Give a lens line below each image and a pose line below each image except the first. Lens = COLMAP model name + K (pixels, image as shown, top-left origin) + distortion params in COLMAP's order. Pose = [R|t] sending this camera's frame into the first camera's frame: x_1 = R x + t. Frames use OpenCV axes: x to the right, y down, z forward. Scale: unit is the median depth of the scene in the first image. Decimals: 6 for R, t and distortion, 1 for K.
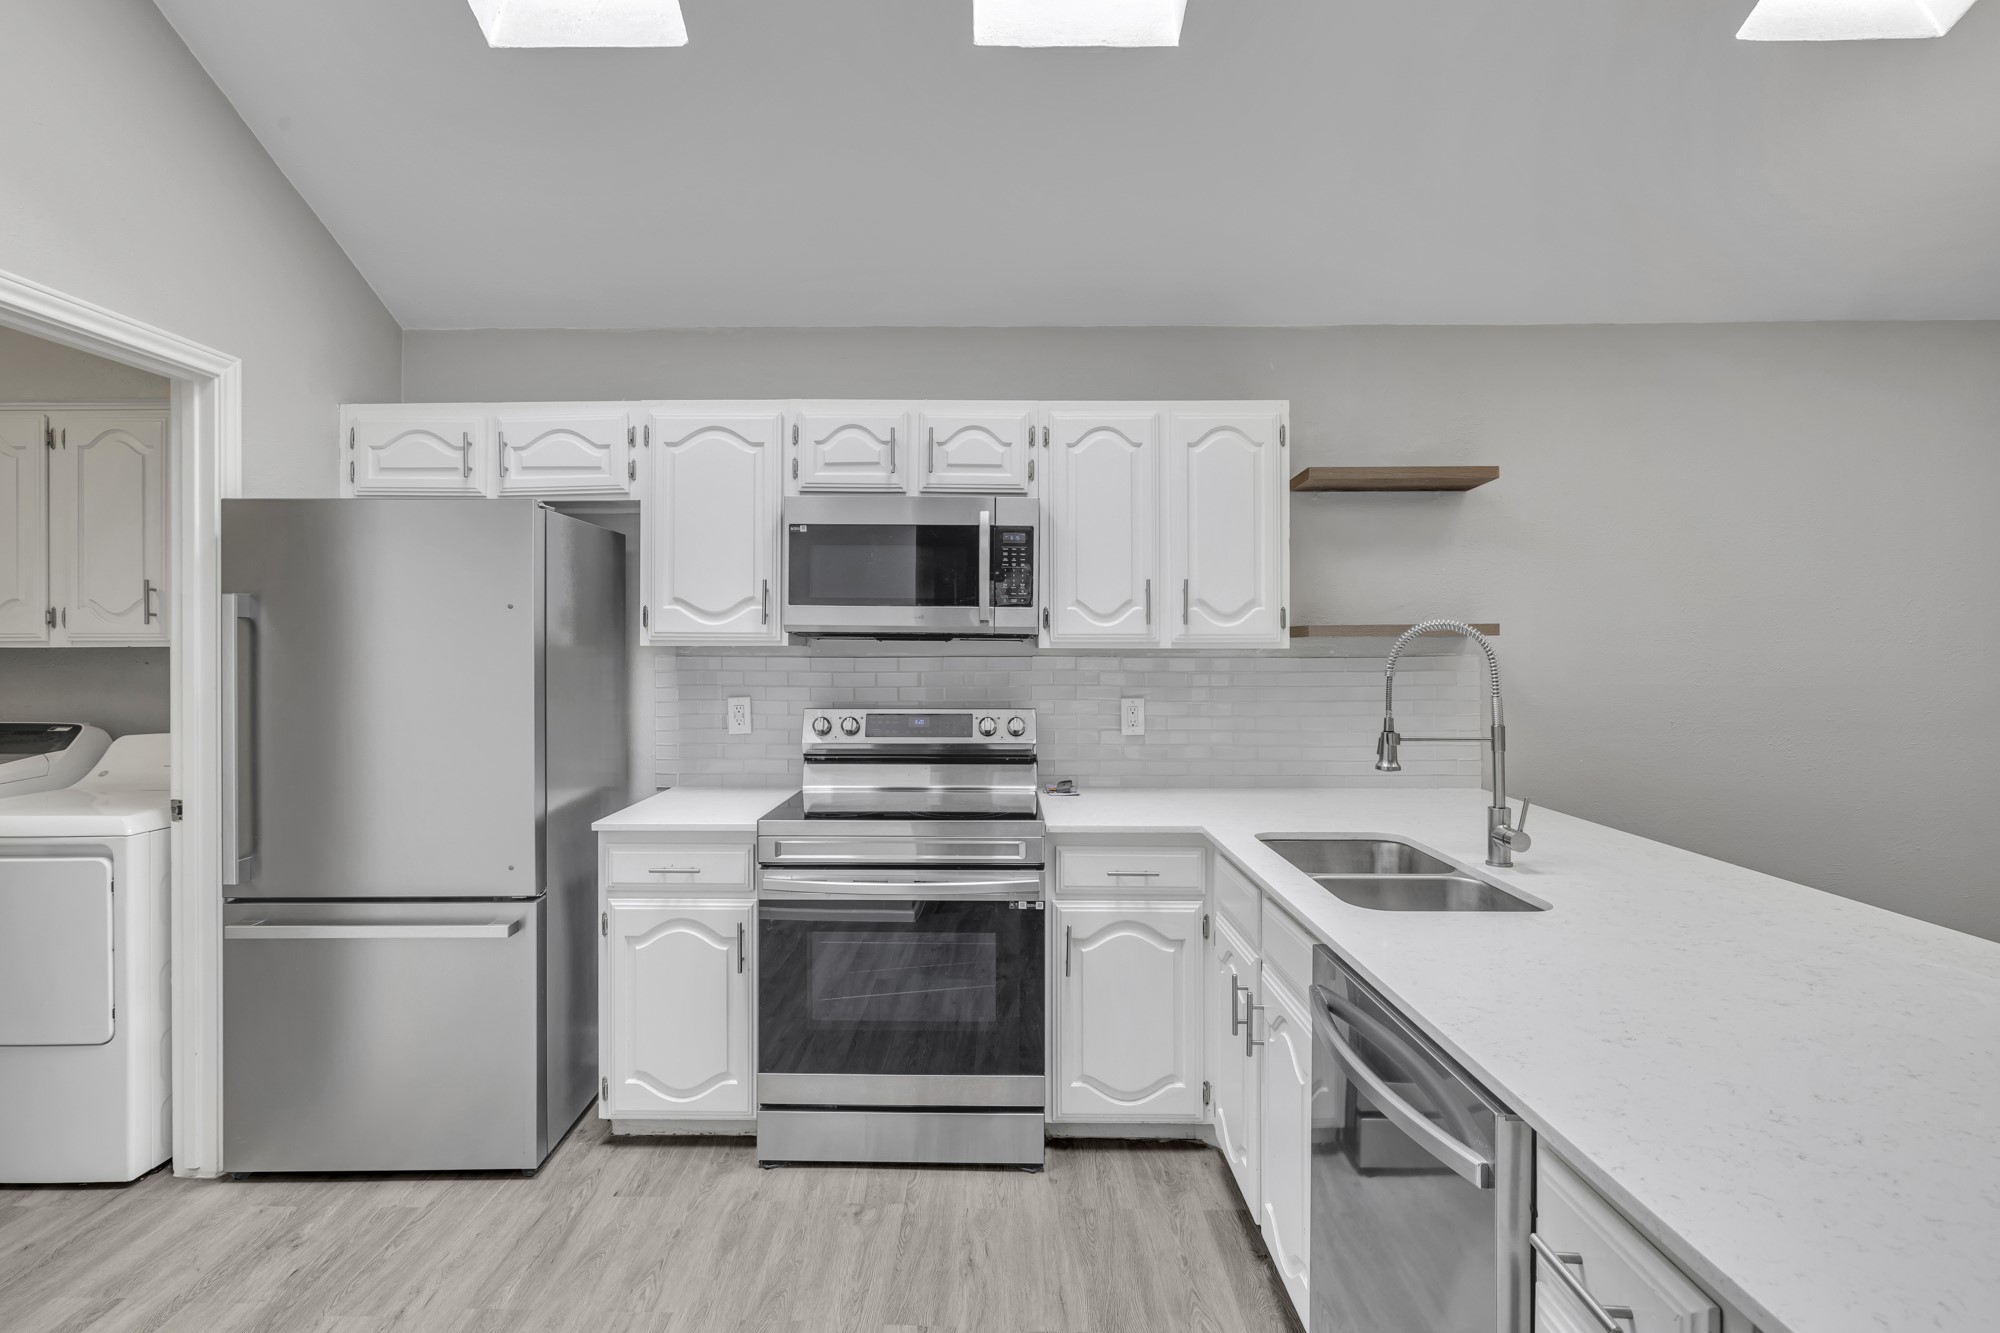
lens RADIAL K [[958.8, 0, 988.2], [0, 958.8, 639.4], [0, 0, 1]] dist [-0.001151, -0.000109]
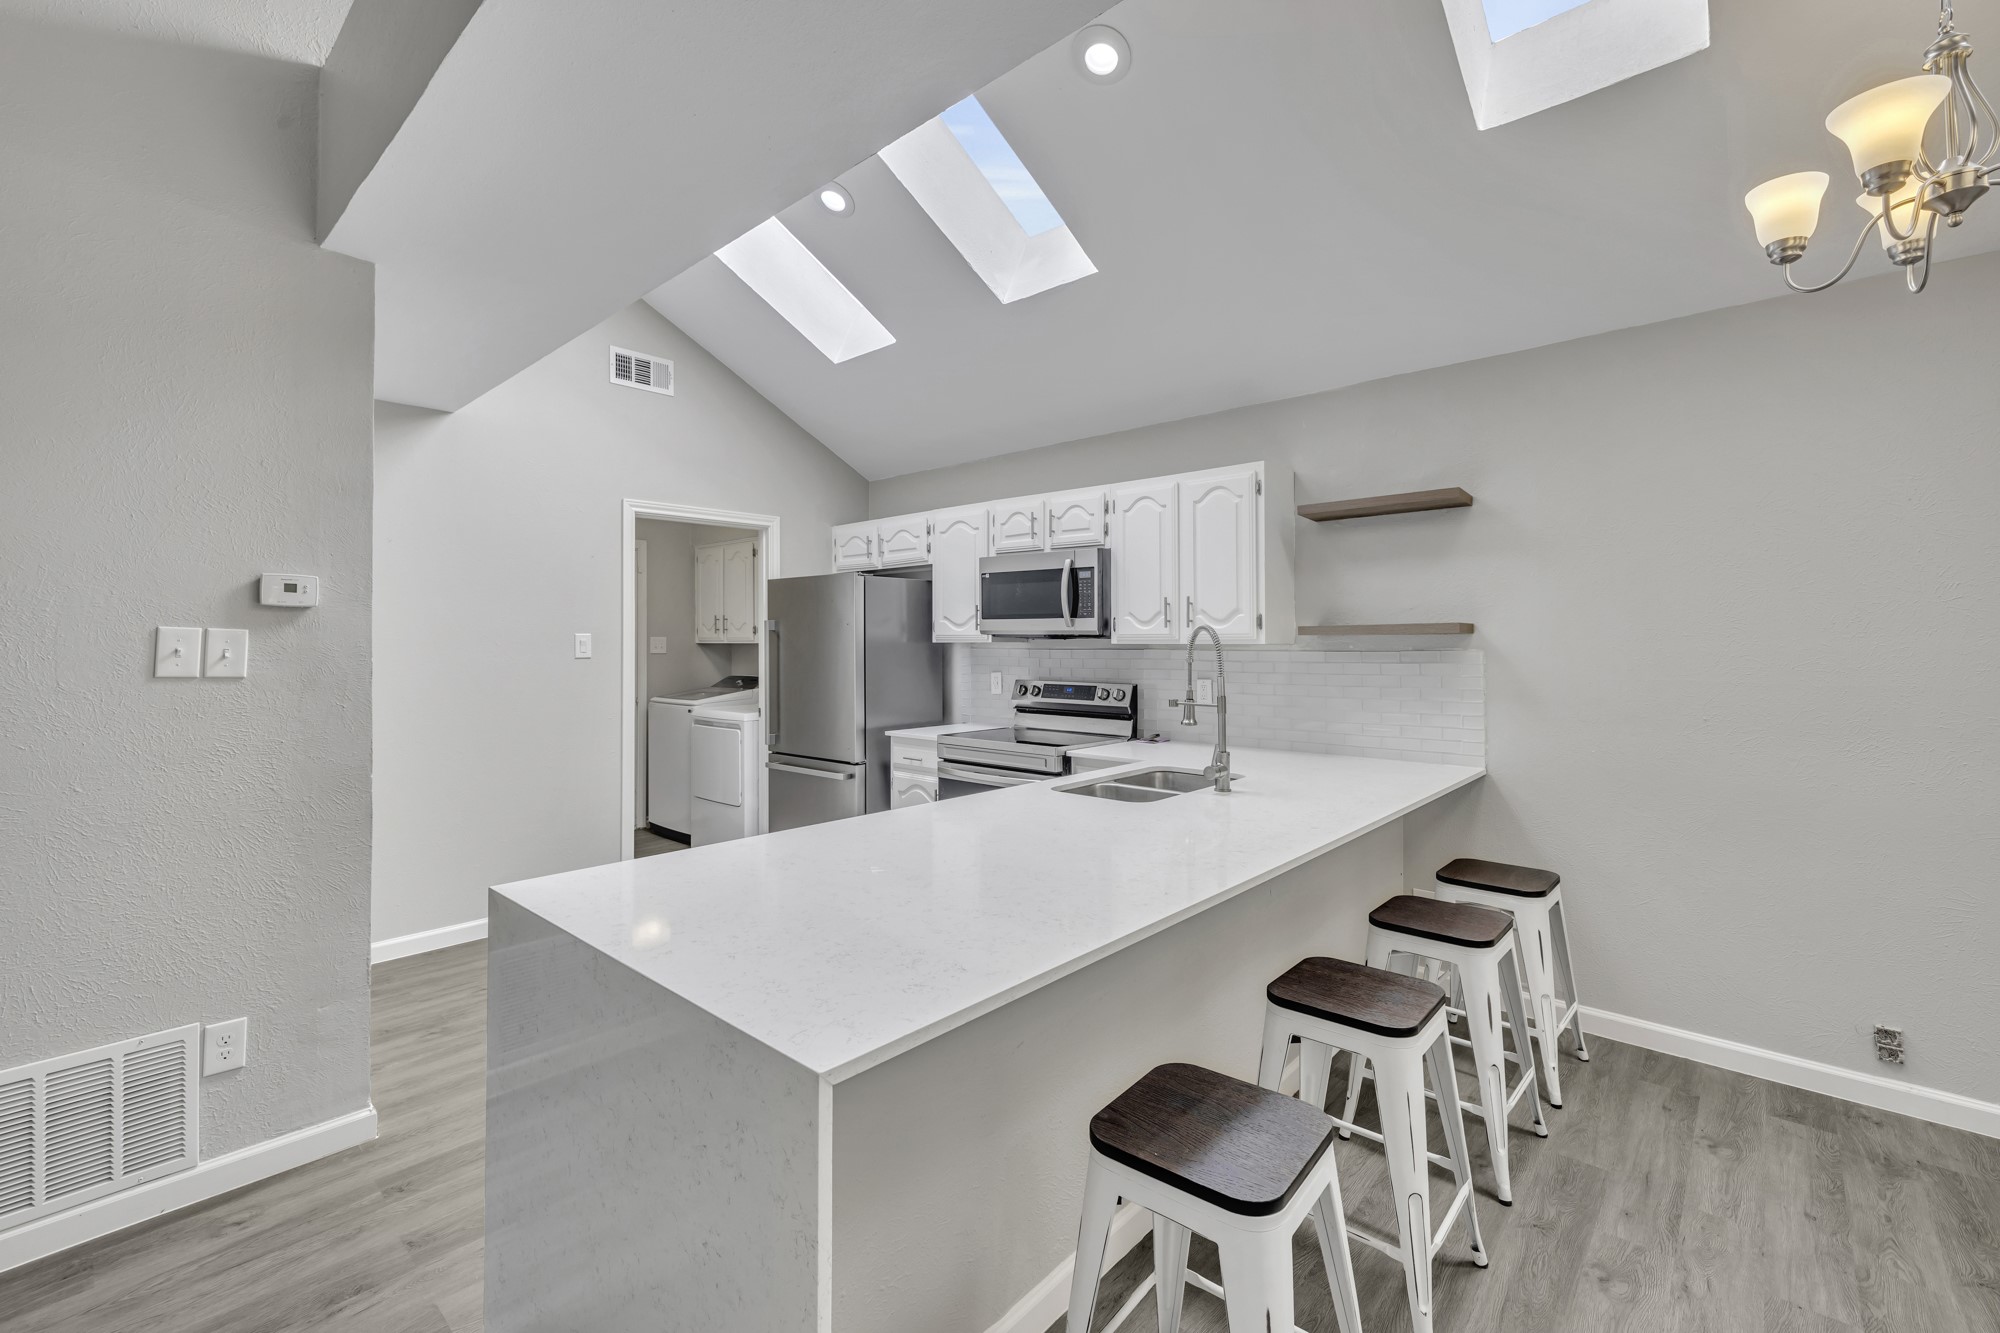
lens RADIAL K [[851.8, 0, 987.8], [0, 851.8, 631.7], [0, 0, 1]] dist [-0.000109, -0.000410]
pose [[0.742723, -0.008657, -0.669543, 0.831453], [0.005877, 0.999962, -0.006411, -0.002345], [0.669573, 0.000827, 0.742746, -0.155254]]
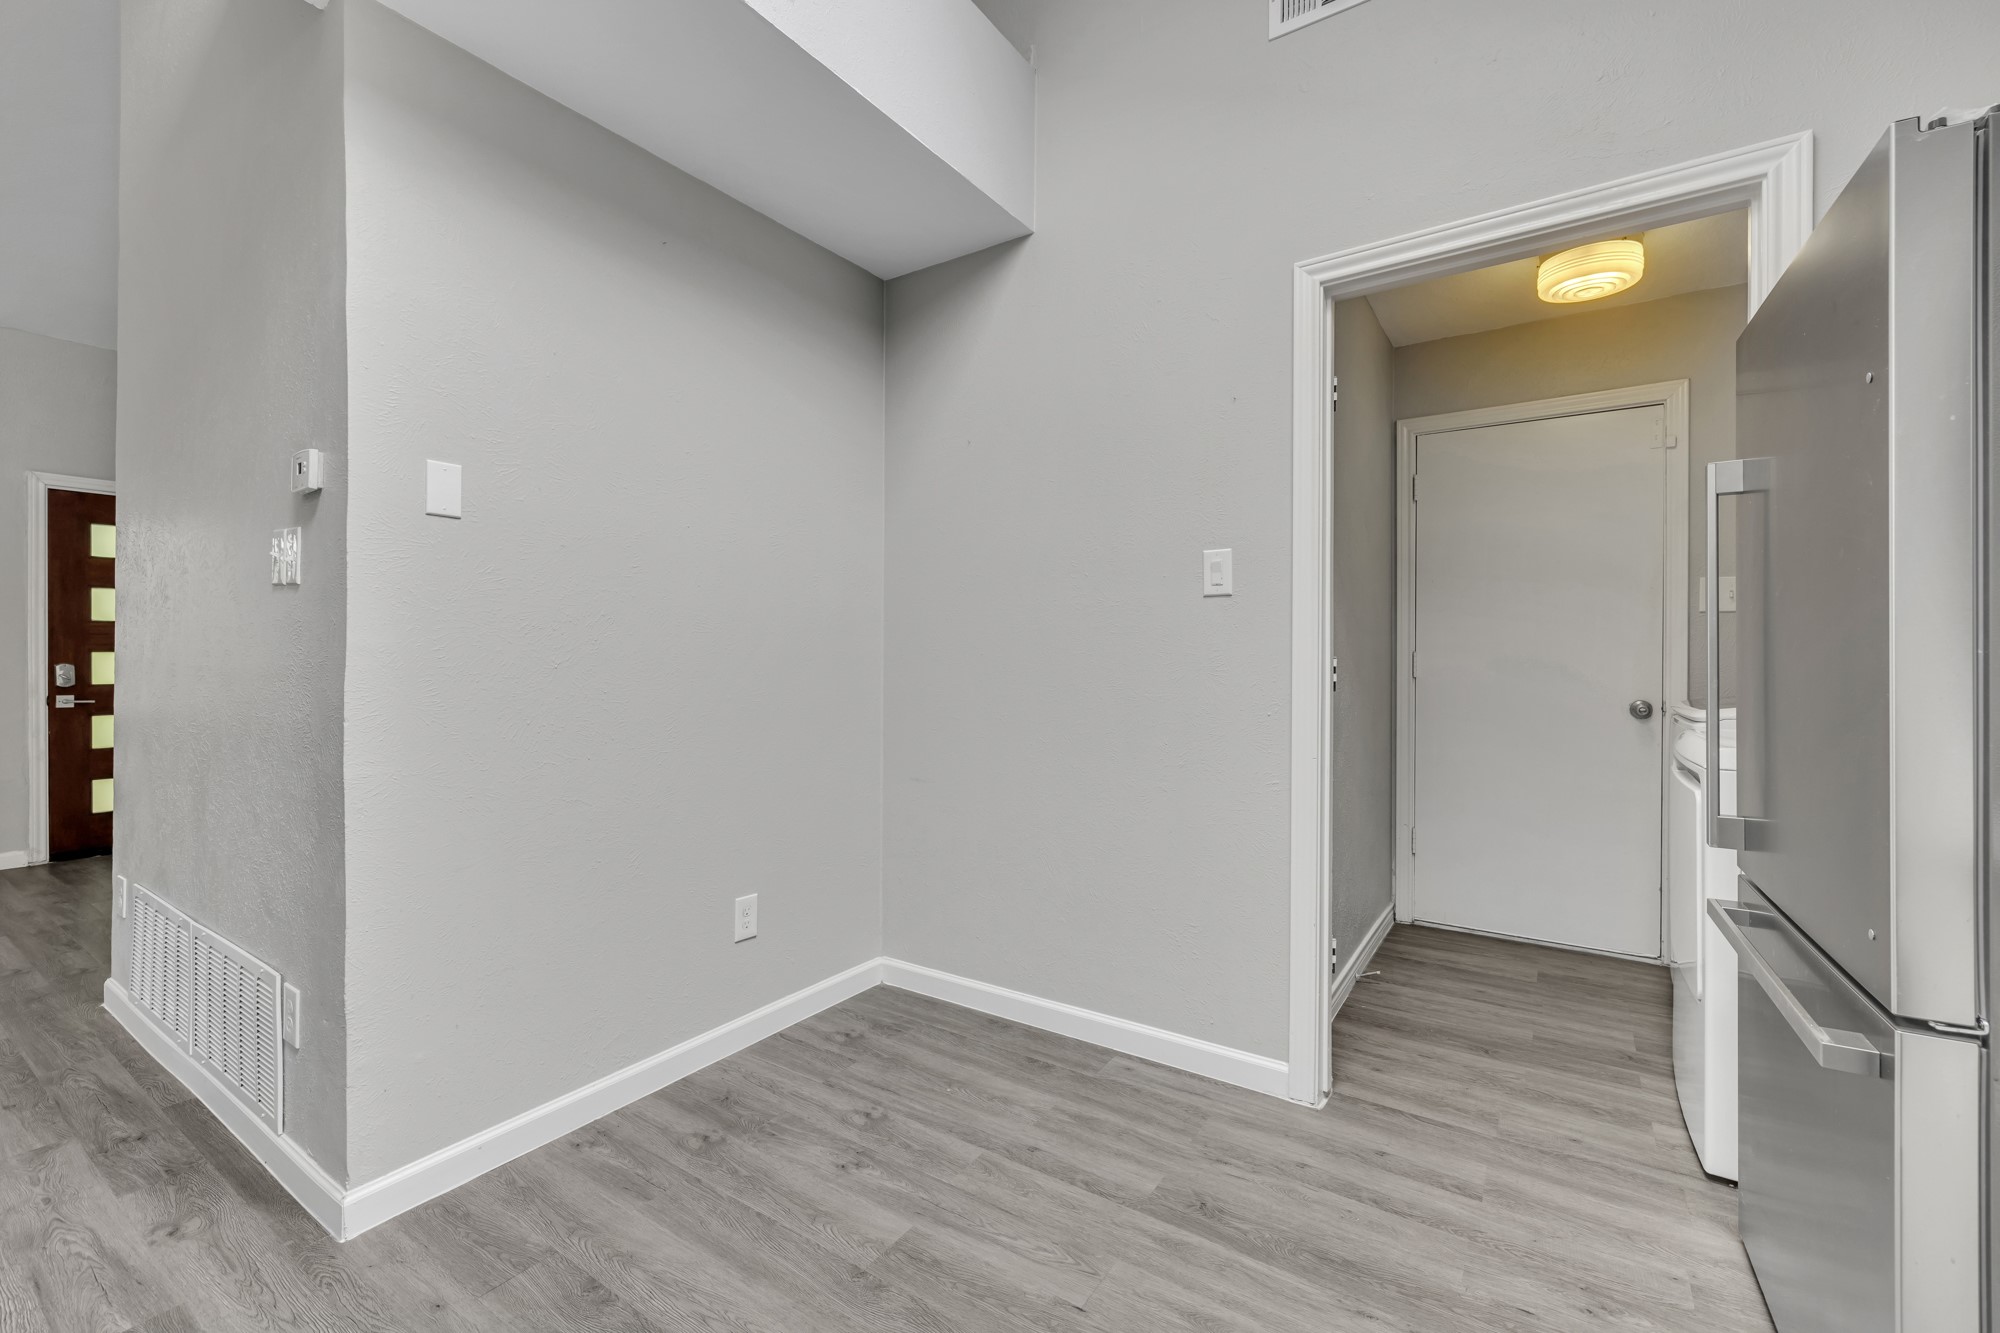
lens RADIAL K [[857.4, 0, 997.2], [0, 857.4, 645.2], [0, 0, 1]] dist [0.000255, 0.000227]
pose [[-0.560326, 0.000789, -0.828272, 0.077459], [0.008460, 0.999953, -0.004771, 0.078449], [0.828229, -0.009680, -0.560306, 0.754259]]
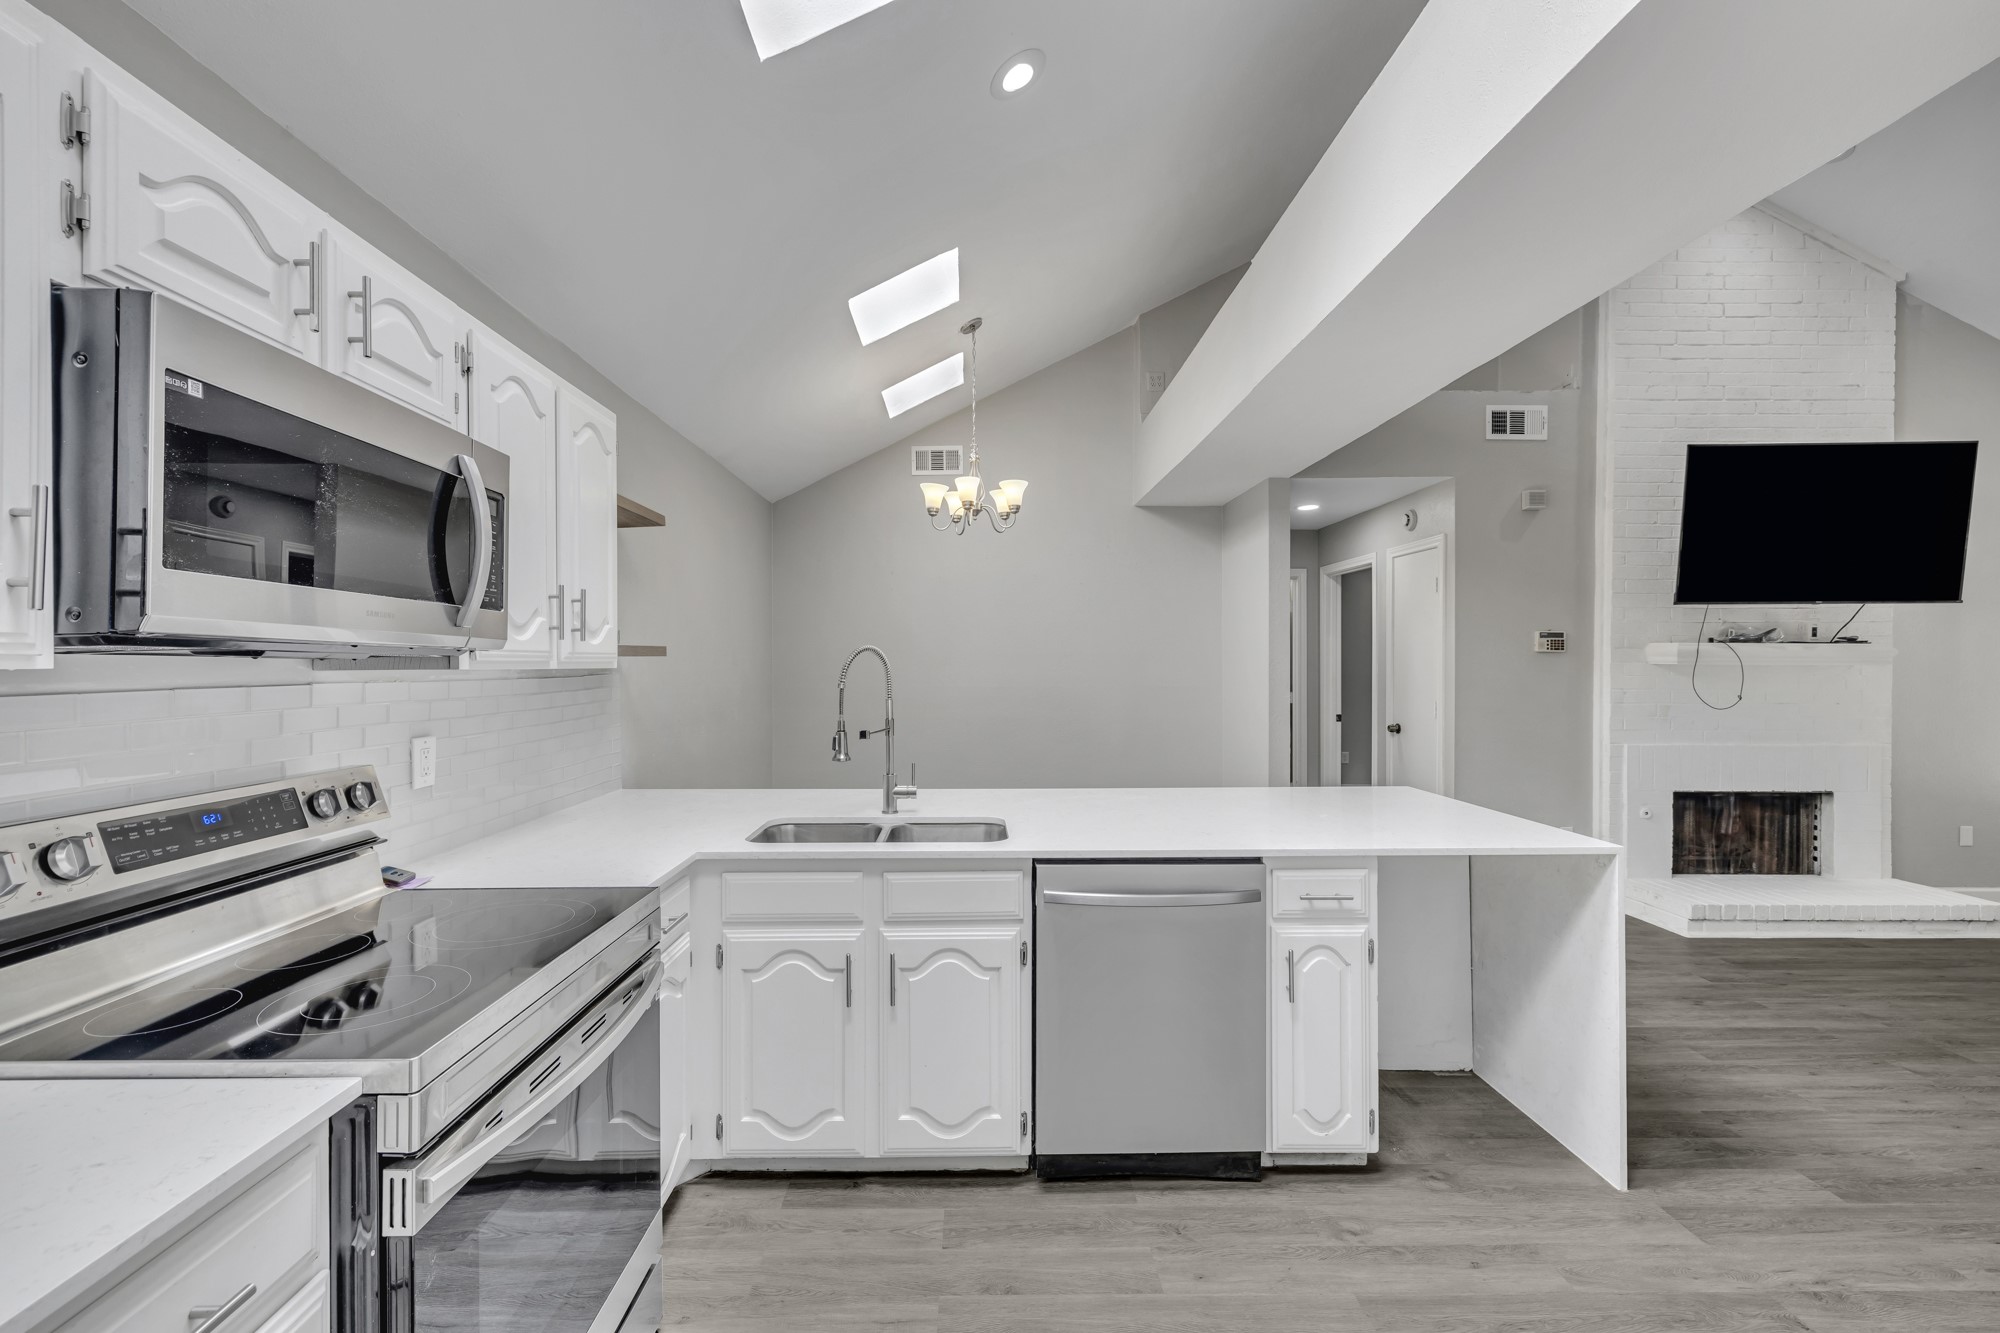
lens RADIAL K [[835.4, 0, 981.2], [0, 835.4, 664.5], [0, 0, 1]] dist [0.001202, -0.000192]
pose [[-0.019311, -0.001506, 0.999812, -0.549568], [-0.005462, 0.999984, 0.001401, 0.002586], [-0.999799, -0.005434, -0.019319, 0.644331]]
